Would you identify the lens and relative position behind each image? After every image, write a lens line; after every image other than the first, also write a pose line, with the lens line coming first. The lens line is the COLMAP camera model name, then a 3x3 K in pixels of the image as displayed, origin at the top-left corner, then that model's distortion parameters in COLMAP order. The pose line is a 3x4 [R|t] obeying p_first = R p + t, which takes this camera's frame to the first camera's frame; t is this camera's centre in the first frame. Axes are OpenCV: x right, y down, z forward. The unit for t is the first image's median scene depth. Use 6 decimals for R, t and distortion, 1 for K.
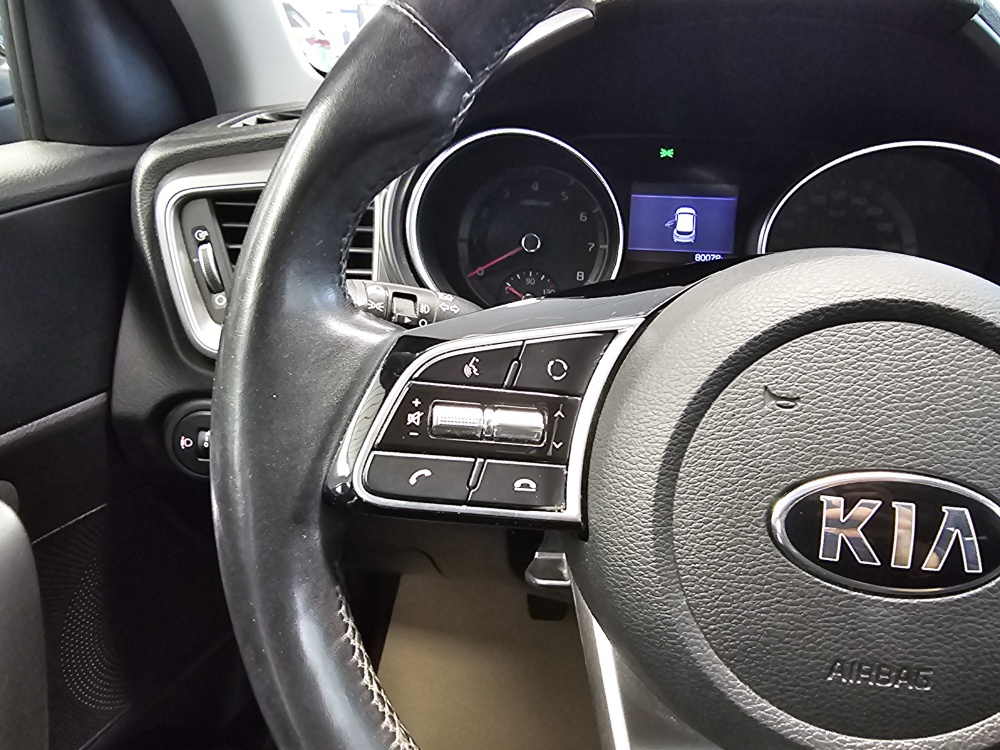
lens RADIAL K [[685.6, 0, 494.3], [0, 685.6, 370.1], [0, 0, 1]] dist [-0.000427, -0.001369]
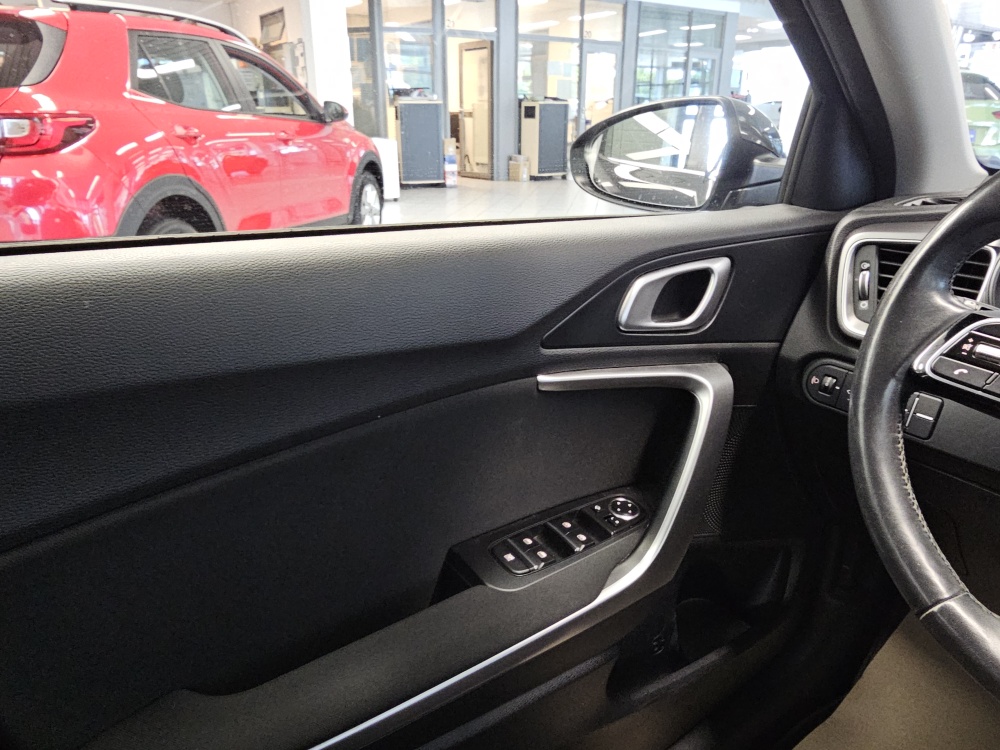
lens RADIAL K [[685.6, 0, 494.3], [0, 685.6, 370.1], [0, 0, 1]] dist [-0.000427, -0.001369]
pose [[0.665115, 0.248470, -0.704191, 0.303828], [-0.310431, 0.949673, 0.041883, 0.361764], [0.679157, 0.190746, 0.708775, -1.071461]]
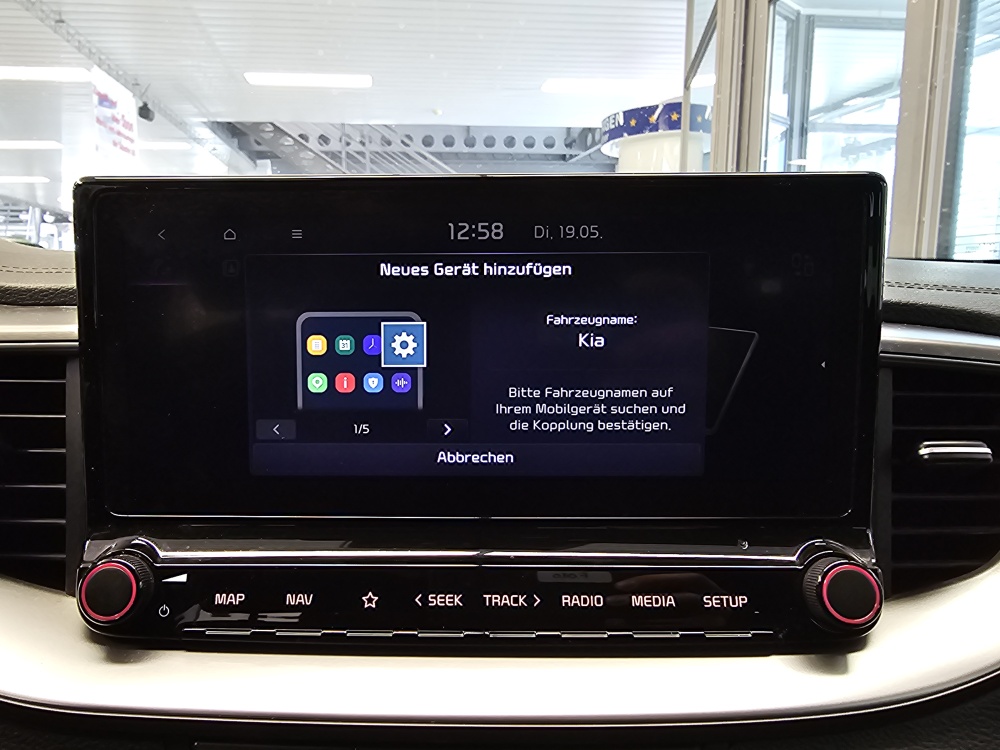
lens RADIAL K [[690.6, 0, 460.9], [0, 690.6, 375.2], [0, 0, 1]] dist [-0.001445, -0.001713]
pose [[0.975933, -0.046427, 0.213071, 1.657340], [0.109684, 0.948992, -0.295607, 0.076405], [-0.188478, 0.311863, 0.931245, 0.287814]]
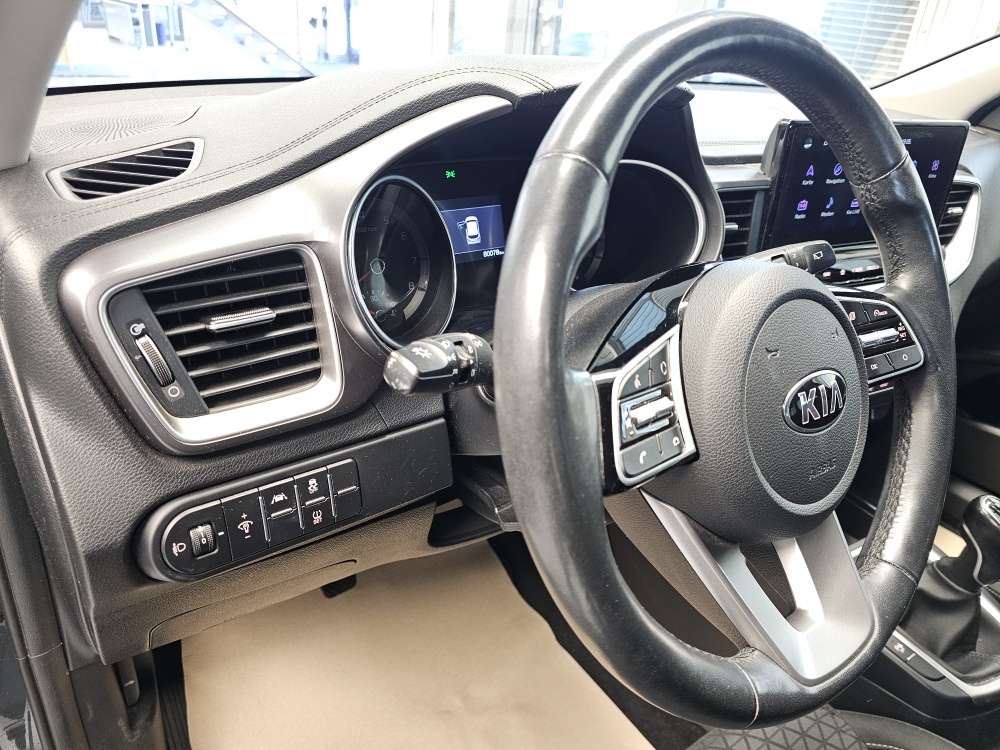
lens RADIAL K [[673.2, 0, 500.0], [0, 673.2, 375.0], [0, 0, 1]] dist [0.099110, -0.134148]
pose [[0.750175, -0.272712, 0.602383, -0.869817], [0.221800, 0.961992, 0.159298, -0.243204], [-0.622930, 0.014107, 0.782150, -0.009161]]
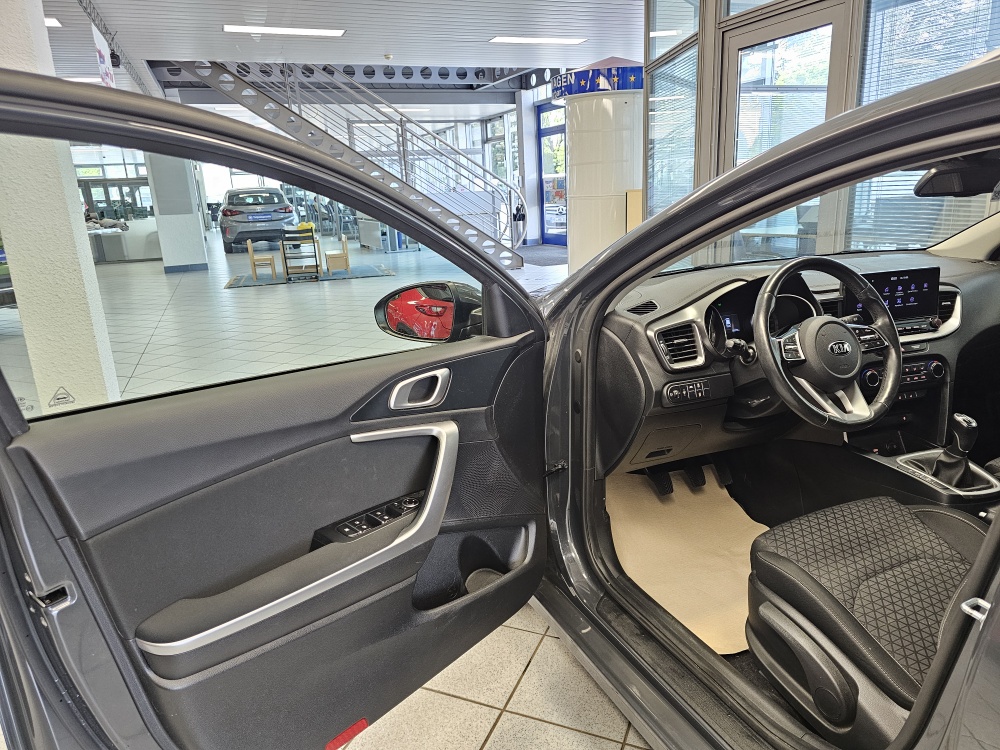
lens RADIAL K [[678.0, 0, 506.6], [0, 678.0, 383.2], [0, 0, 1]] dist [0.049780, -0.042043]
pose [[0.871715, -0.190075, 0.451647, -4.150733], [0.263421, 0.958967, -0.104842, 0.281152], [-0.413186, 0.210366, 0.886015, -2.802037]]
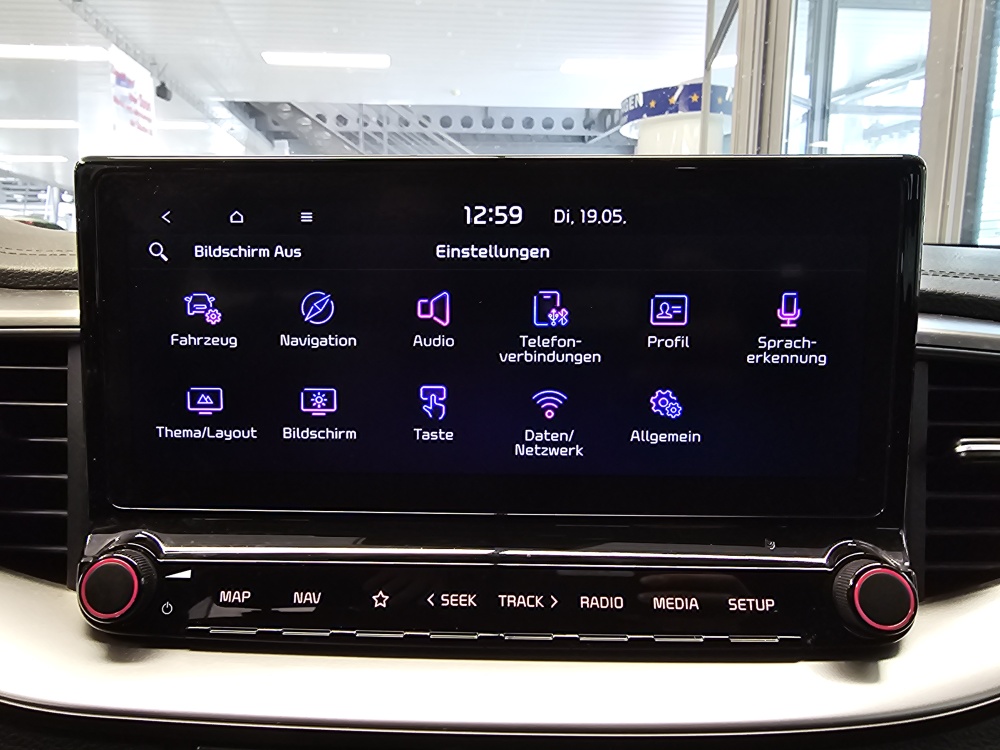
lens RADIAL K [[691.1, 0, 471.0], [0, 691.1, 363.8], [0, 0, 1]] dist [-0.001992, -0.000717]
pose [[0.978139, -0.041647, 0.203738, 1.666197], [0.100408, 0.952551, -0.287340, 0.055989], [-0.182104, 0.301515, 0.935910, 0.317720]]
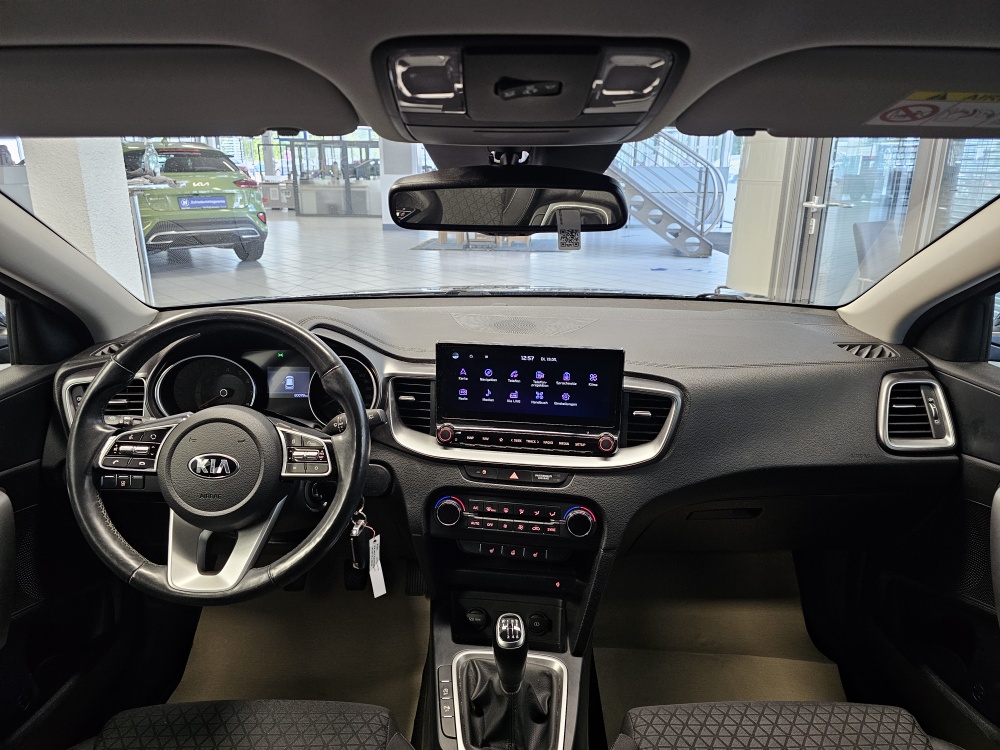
lens RADIAL K [[676.8, 0, 500.2], [0, 676.8, 358.8], [0, 0, 1]] dist [0.088829, -0.121572]
pose [[0.995884, -0.036452, 0.082981, 1.415858], [0.049391, 0.985938, -0.159649, 0.231581], [-0.075995, 0.163090, 0.983680, -2.565878]]
